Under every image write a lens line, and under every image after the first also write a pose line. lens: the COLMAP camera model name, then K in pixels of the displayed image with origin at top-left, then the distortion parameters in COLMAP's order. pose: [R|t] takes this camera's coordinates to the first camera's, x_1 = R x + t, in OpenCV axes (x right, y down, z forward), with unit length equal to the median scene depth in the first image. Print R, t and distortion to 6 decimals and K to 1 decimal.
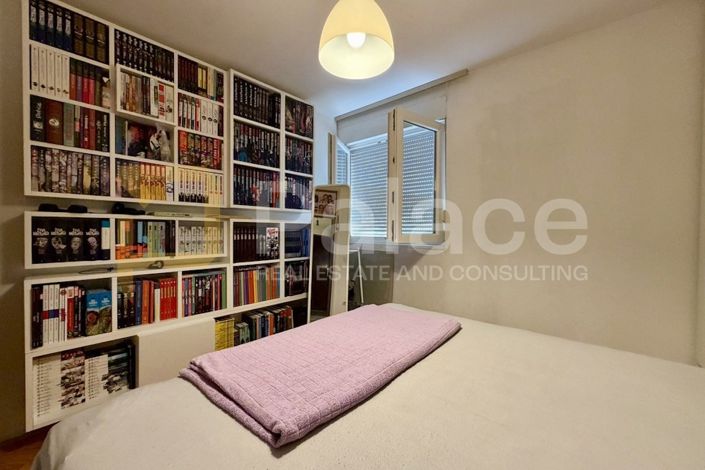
lens RADIAL K [[279.7, 0, 354.1], [0, 279.7, 231.6], [0, 0, 1]] dist [-0.001062, -0.000333]
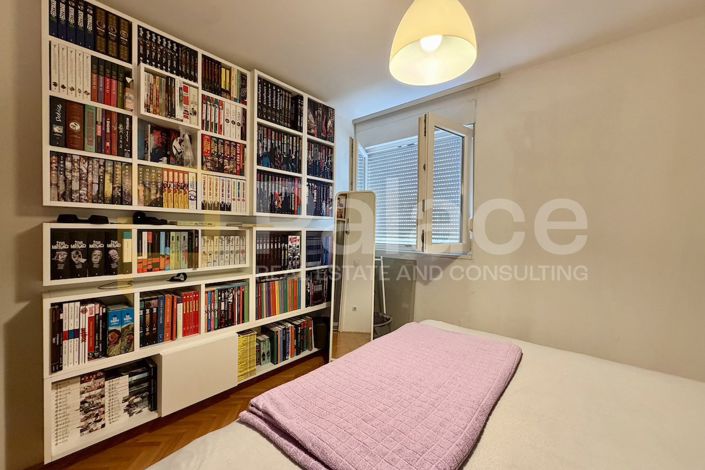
lens RADIAL K [[279.7, 0, 353.9], [0, 279.7, 231.6], [0, 0, 1]] dist [-0.001062, -0.000333]
pose [[0.999867, 0.006853, 0.014815, -0.141298], [-0.006889, 0.999973, 0.002364, -0.043978], [-0.014798, -0.002466, 0.999887, 0.055540]]
